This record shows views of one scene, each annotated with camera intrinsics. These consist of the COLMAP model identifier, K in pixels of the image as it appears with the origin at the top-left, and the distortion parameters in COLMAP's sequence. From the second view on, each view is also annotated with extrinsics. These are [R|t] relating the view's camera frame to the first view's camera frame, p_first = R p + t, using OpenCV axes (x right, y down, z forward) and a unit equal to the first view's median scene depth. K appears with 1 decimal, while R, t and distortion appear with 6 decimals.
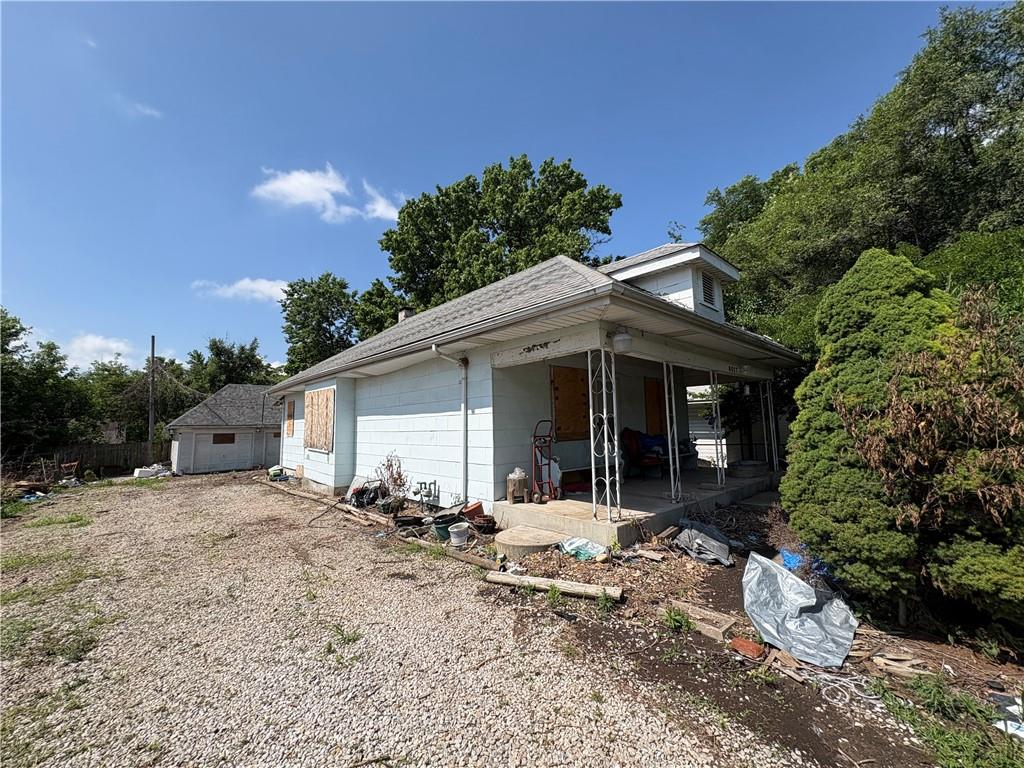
lens RADIAL K [[409.5, 0, 513.9], [0, 409.5, 384.5], [0, 0, 1]] dist [-0.001436, 0.000360]
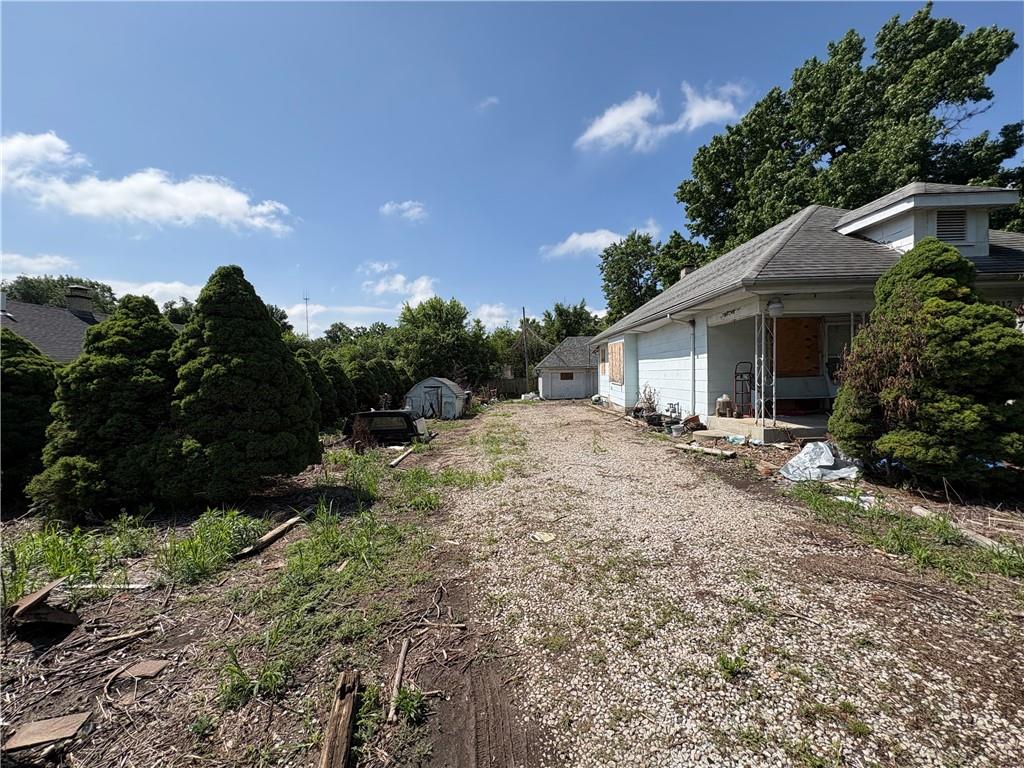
lens RADIAL K [[409.5, 0, 510.4], [0, 409.5, 384.1], [0, 0, 1]] dist [-0.001436, 0.000360]
pose [[0.726951, 0.021102, -0.686365, 0.258353], [0.077331, 0.990654, 0.112361, -0.032868], [0.682321, -0.134759, 0.718525, -0.326243]]
